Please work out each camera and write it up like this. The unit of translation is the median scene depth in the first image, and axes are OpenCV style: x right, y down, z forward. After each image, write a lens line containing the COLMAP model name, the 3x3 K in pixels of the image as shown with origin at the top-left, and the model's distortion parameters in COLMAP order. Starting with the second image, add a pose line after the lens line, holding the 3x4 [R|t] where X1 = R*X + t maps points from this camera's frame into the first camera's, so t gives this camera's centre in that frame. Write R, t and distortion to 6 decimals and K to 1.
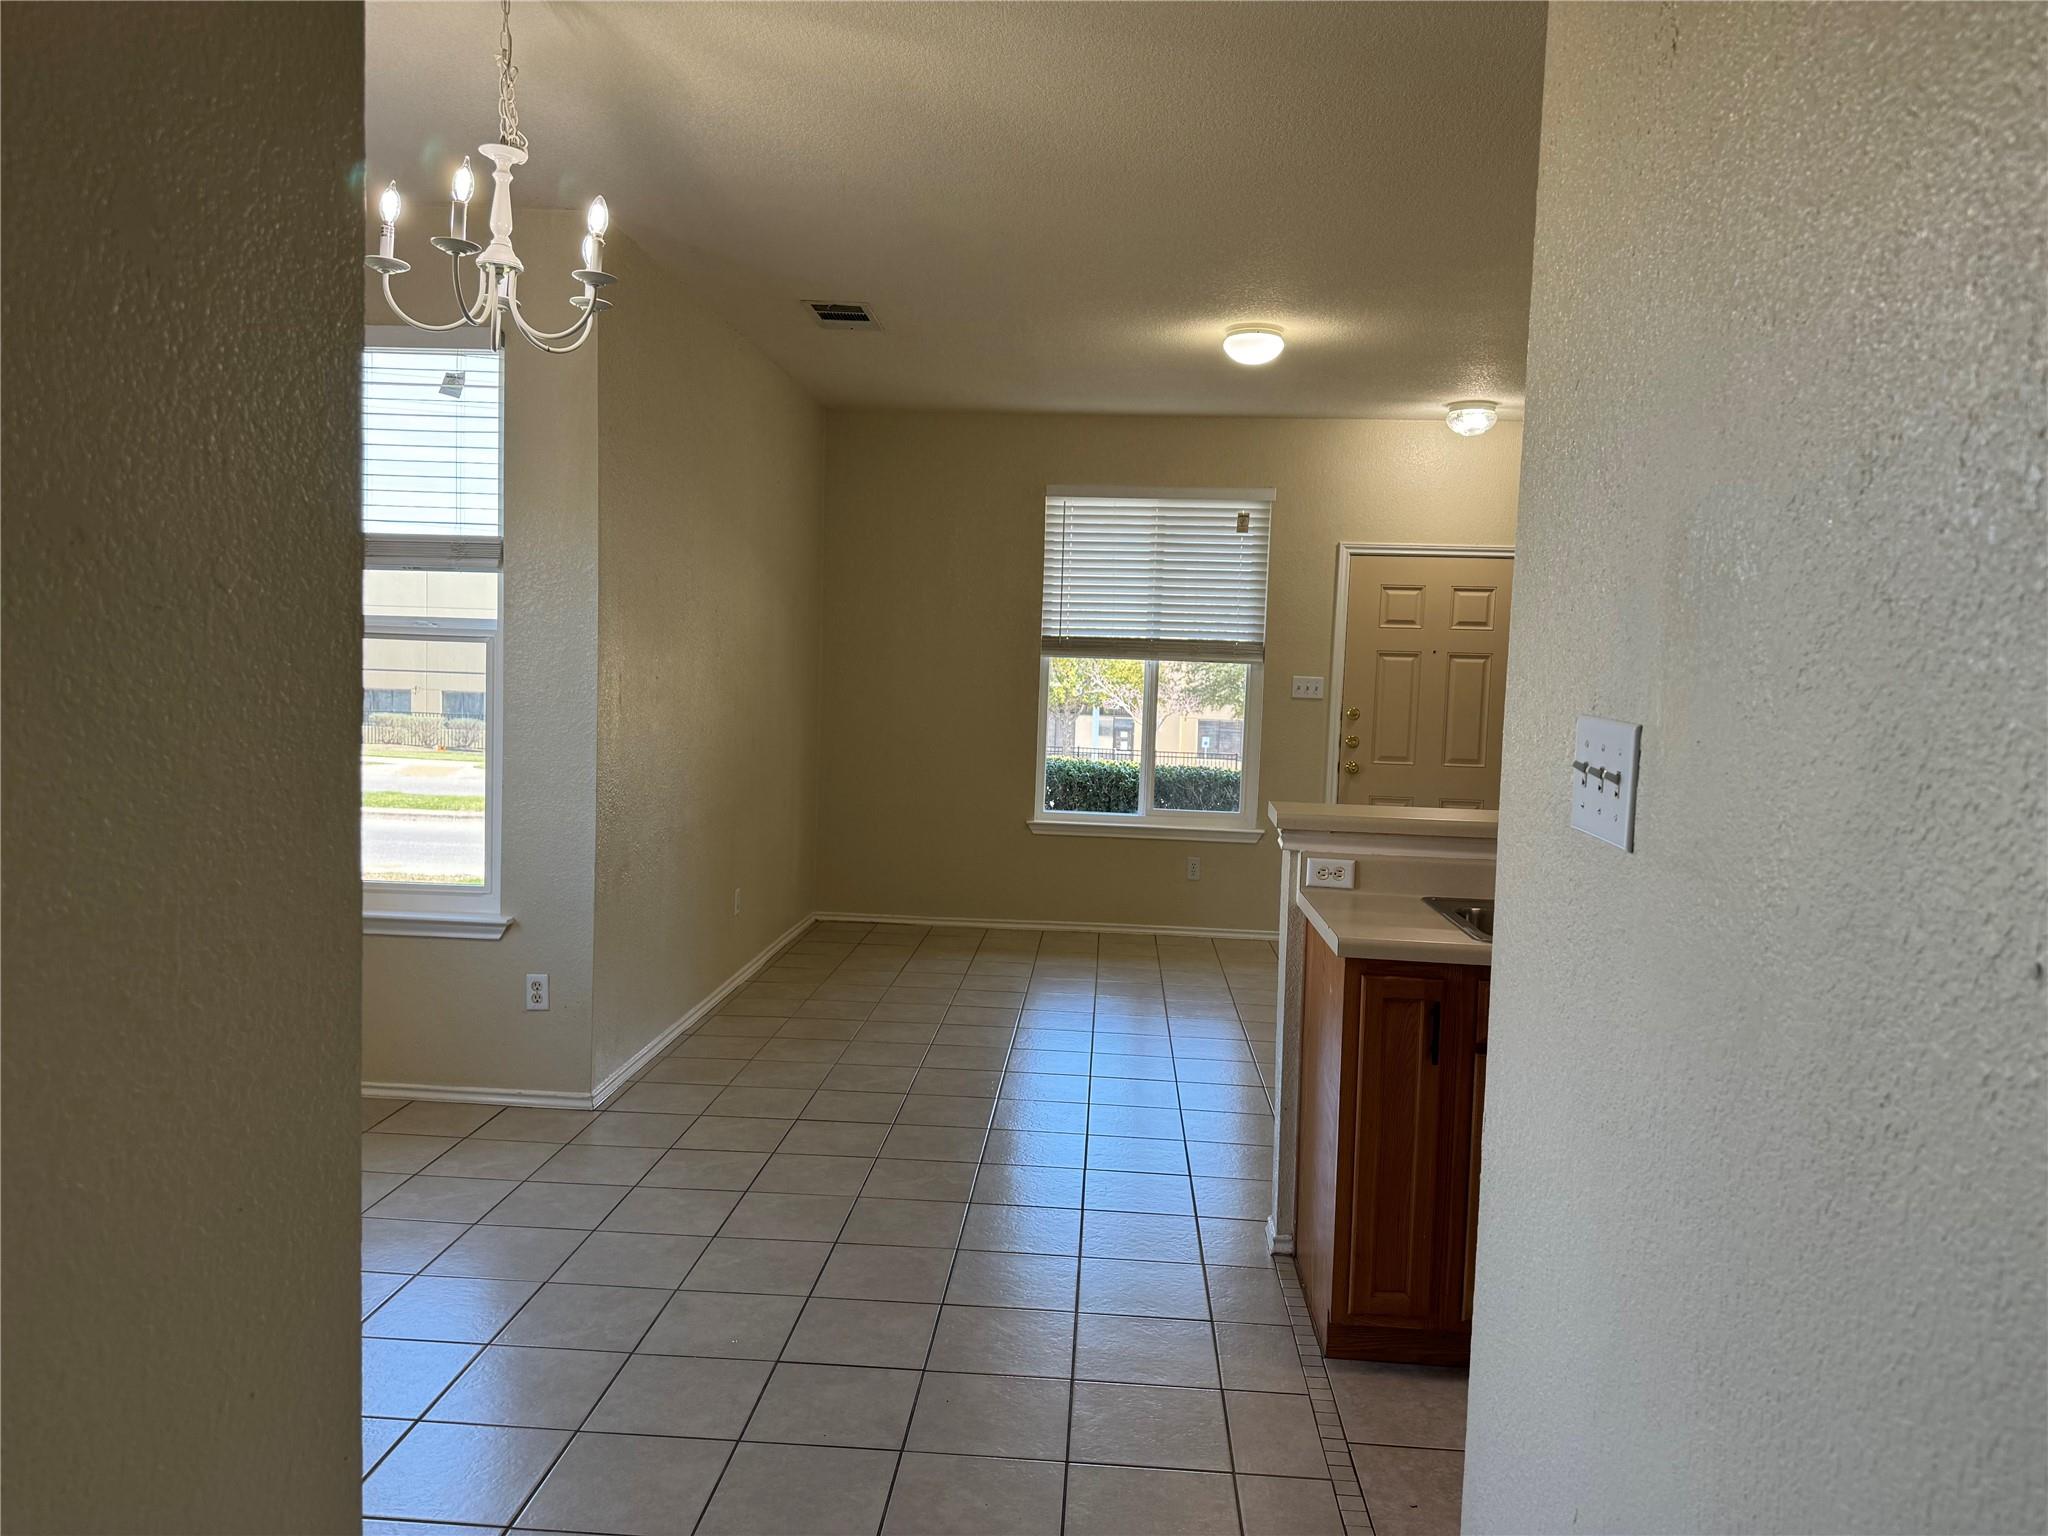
lens RADIAL K [[1440.4, 0, 1024.1], [0, 1440.4, 764.8], [0, 0, 1]] dist [0.068167, -0.083123]
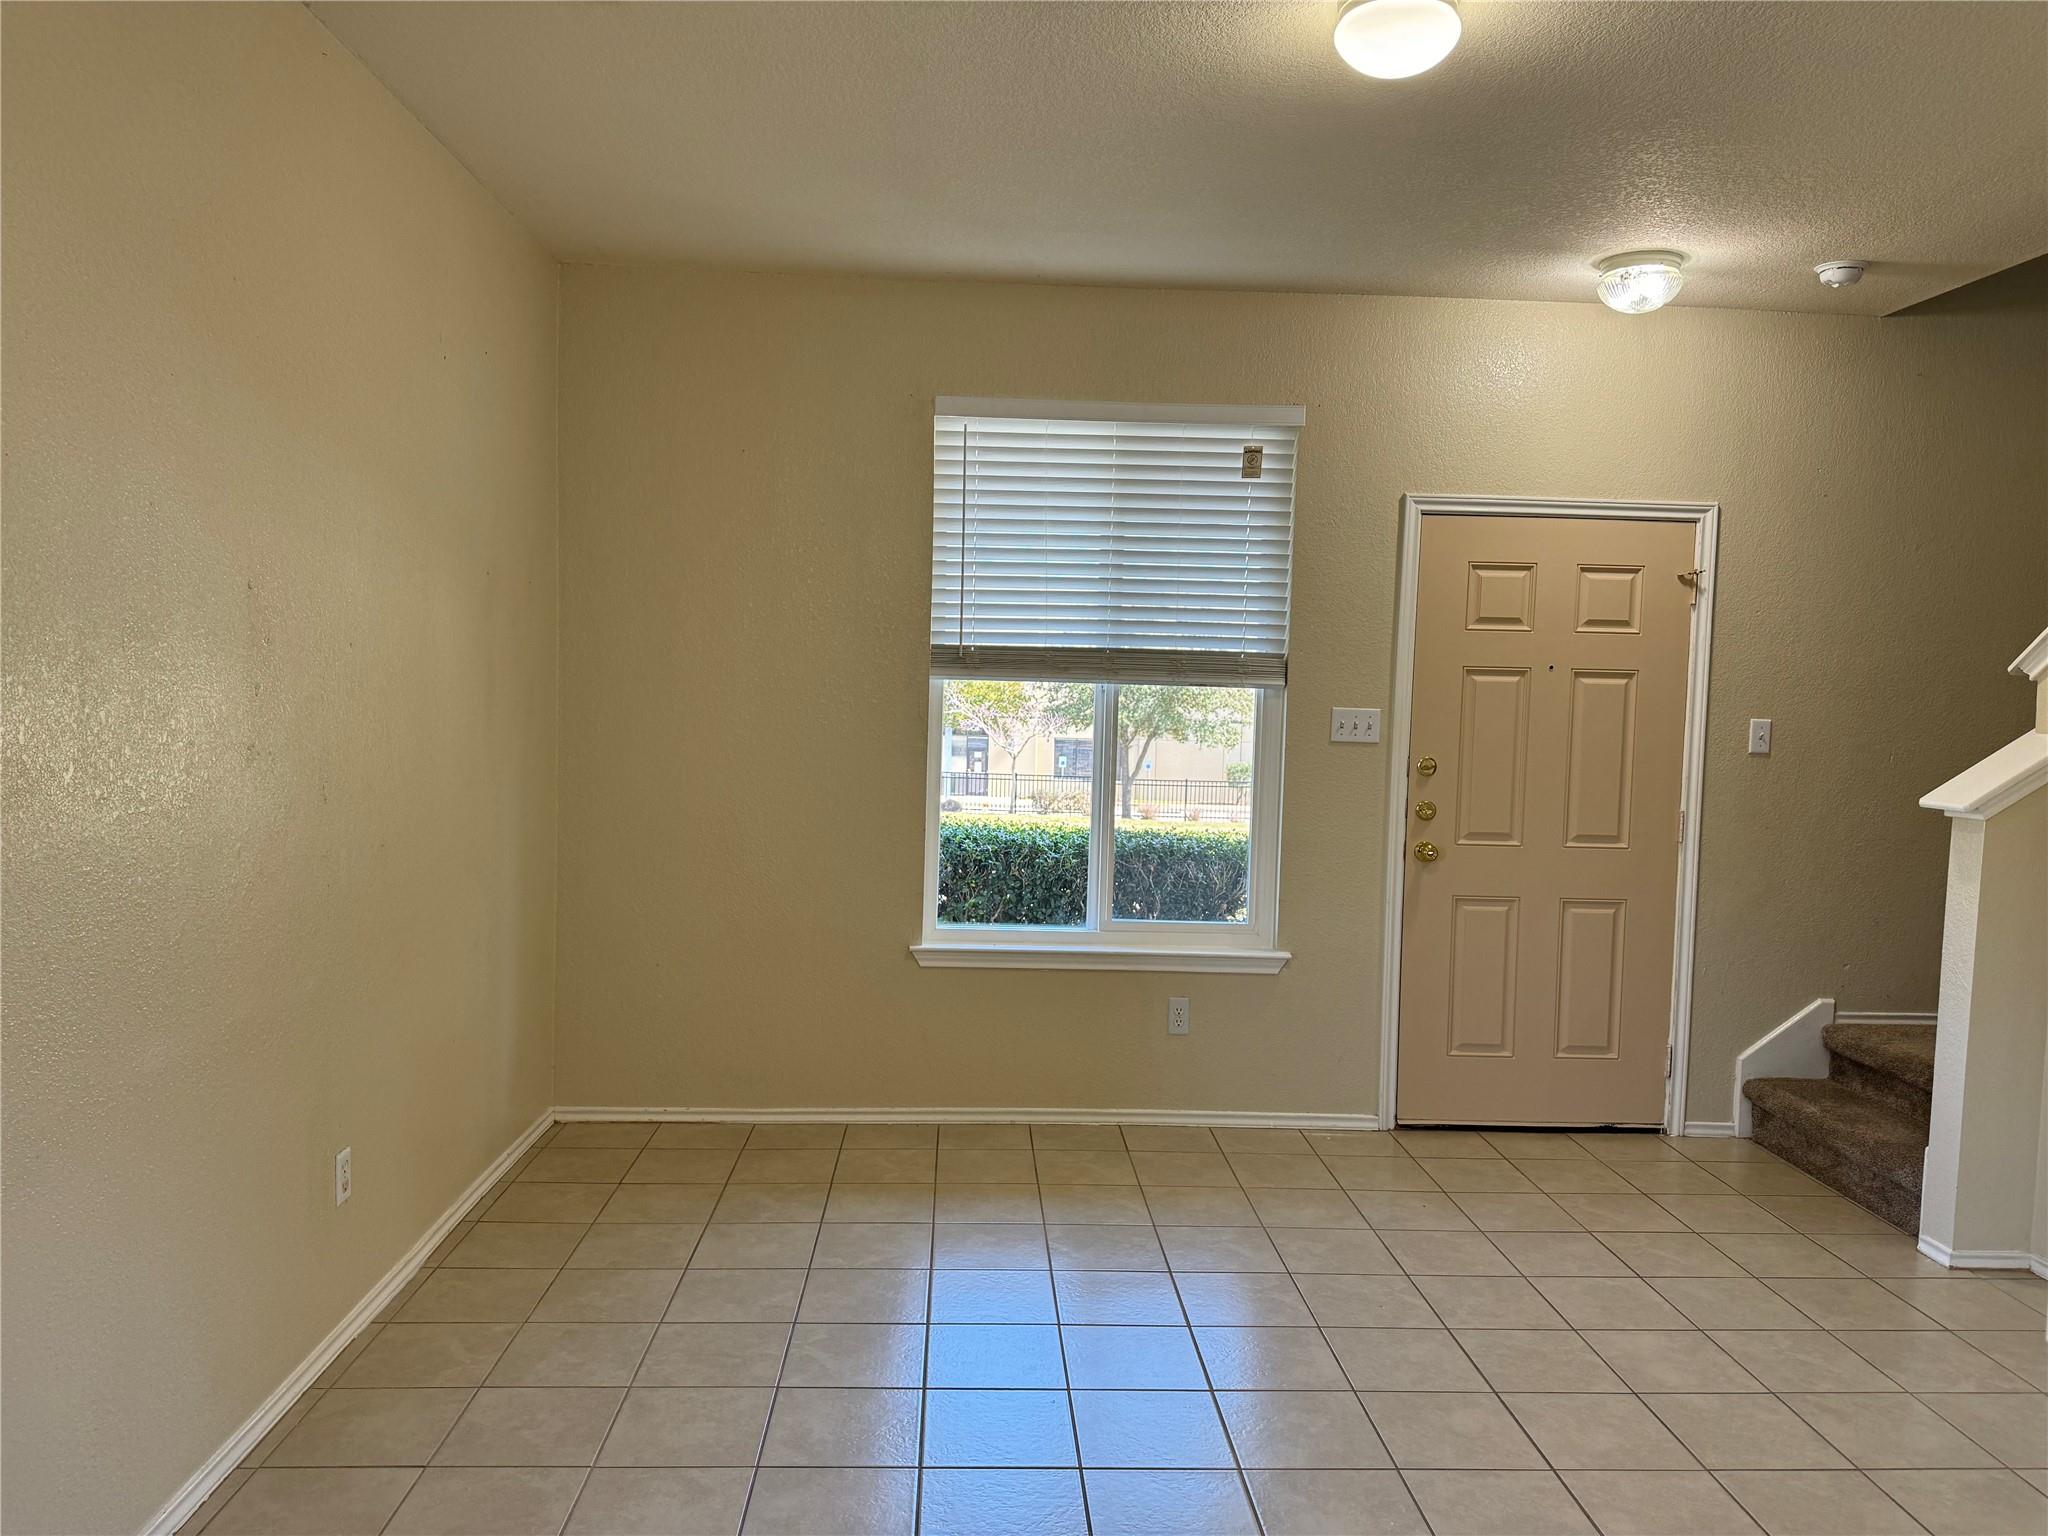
lens RADIAL K [[1440.4, 0, 1036.7], [0, 1440.4, 767.2], [0, 0, 1]] dist [0.068167, -0.083123]
pose [[0.993096, -0.014141, 0.116445, -0.019213], [0.015201, 0.999851, -0.008224, -0.041242], [-0.116311, 0.009937, 0.993163, 0.502353]]
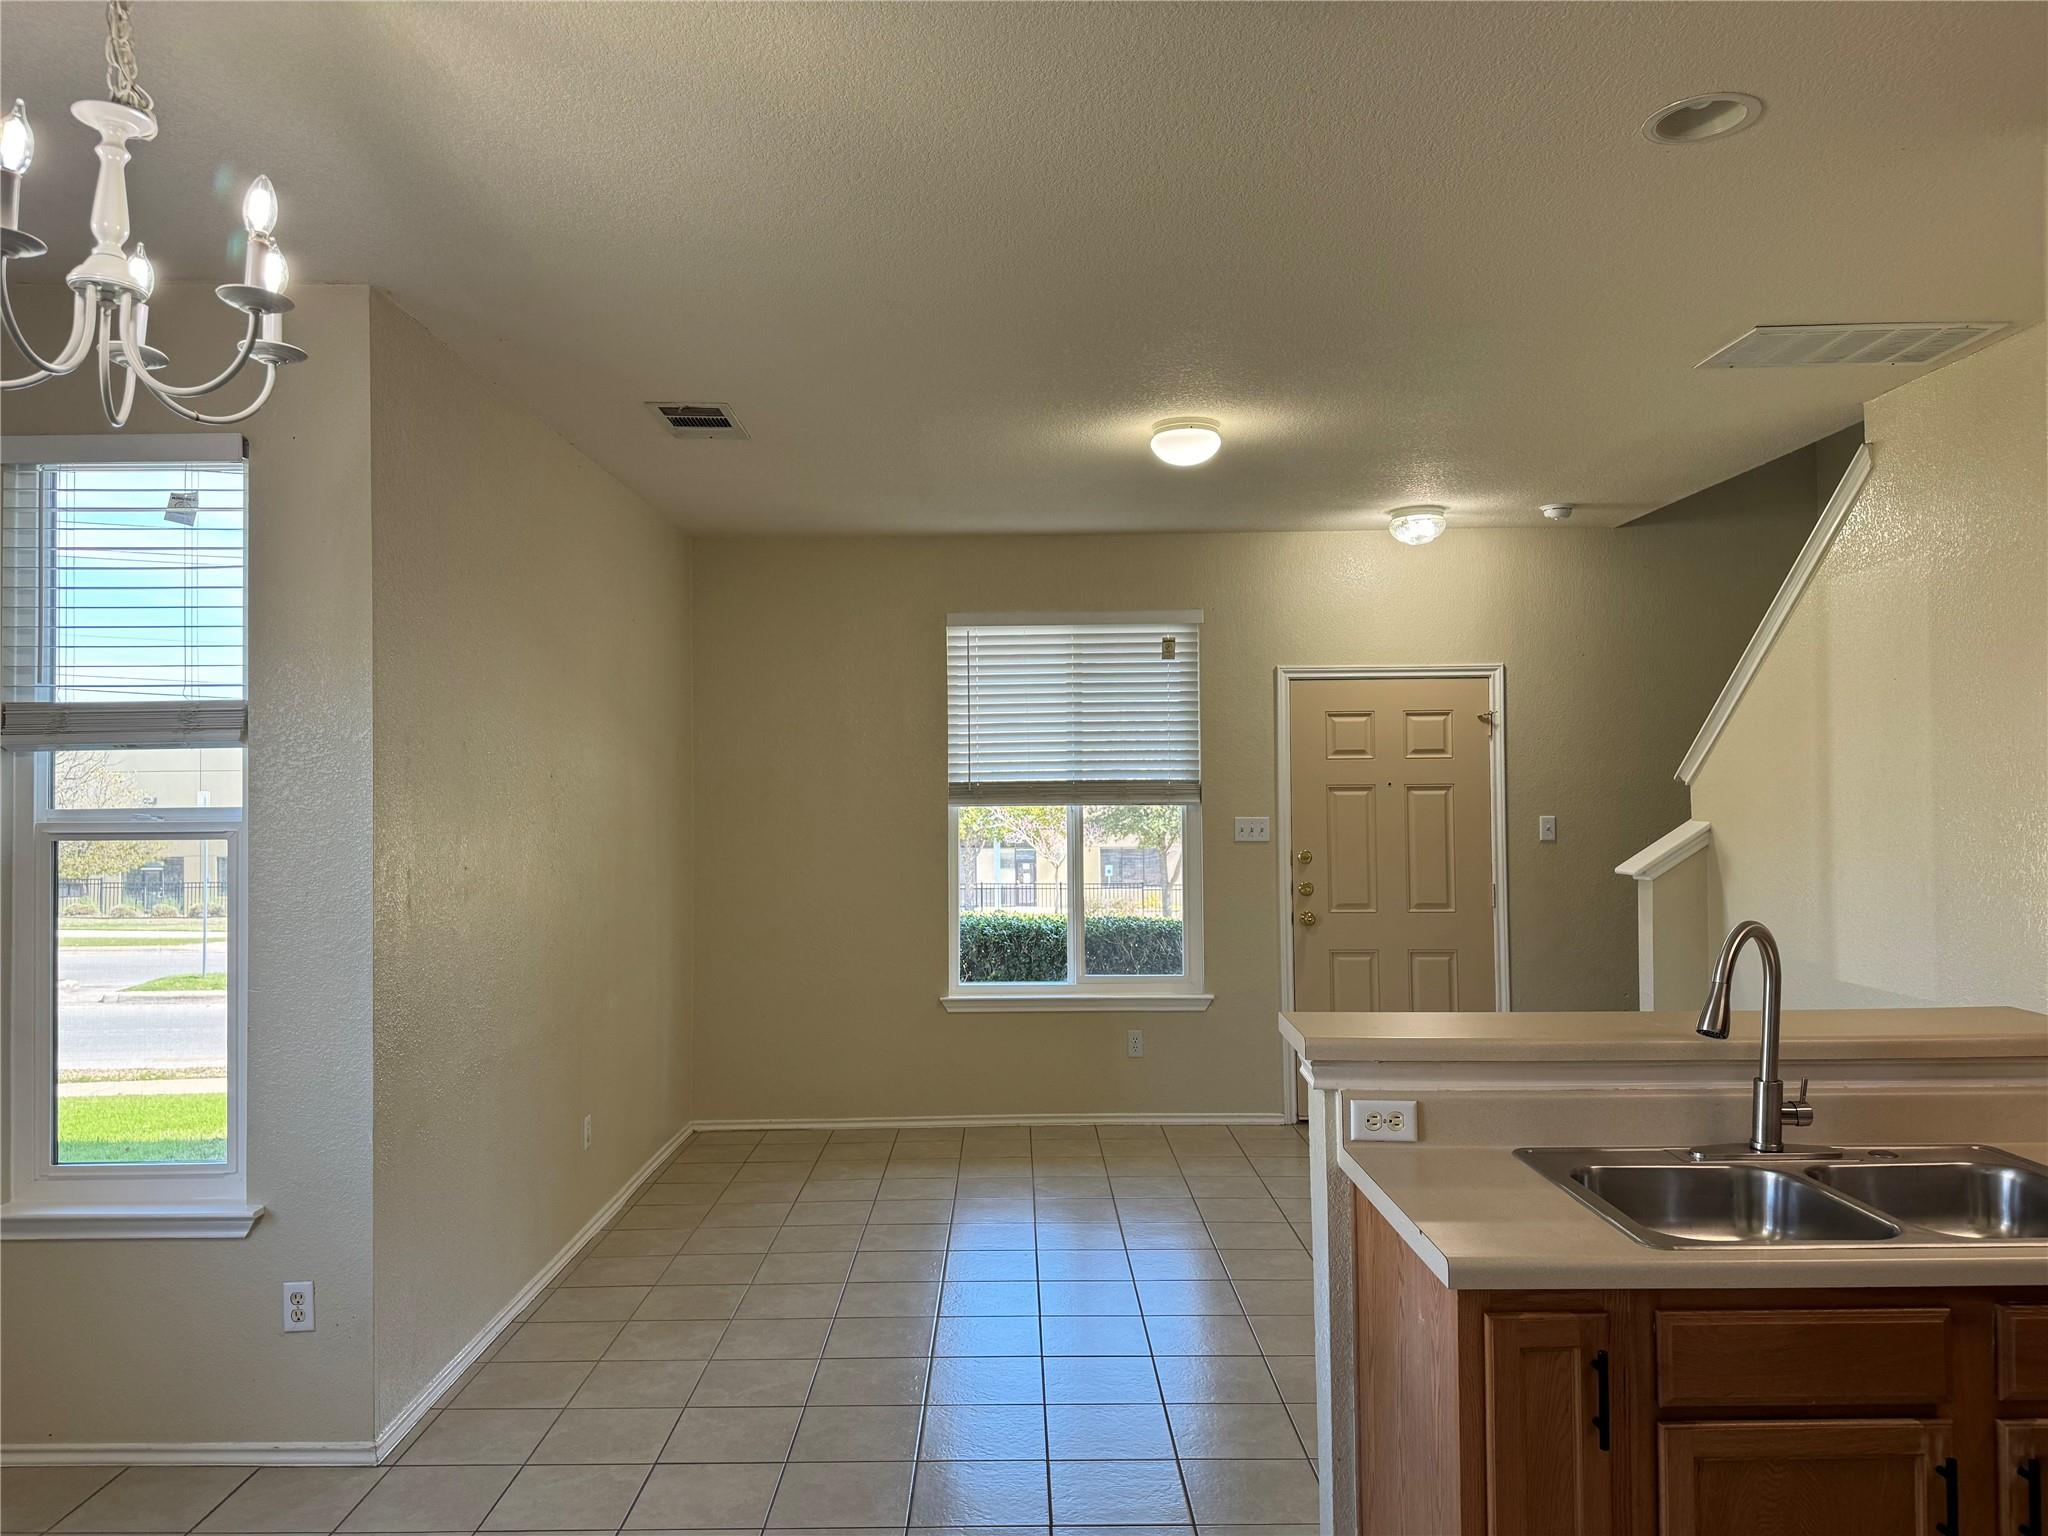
lens RADIAL K [[1440.4, 0, 1019.0], [0, 1440.4, 752.6], [0, 0, 1]] dist [0.068167, -0.083123]
pose [[0.996685, -0.041103, 0.070212, -0.007319], [0.047844, 0.994116, -0.097184, -0.027261], [-0.065804, 0.100221, 0.992787, 0.164582]]
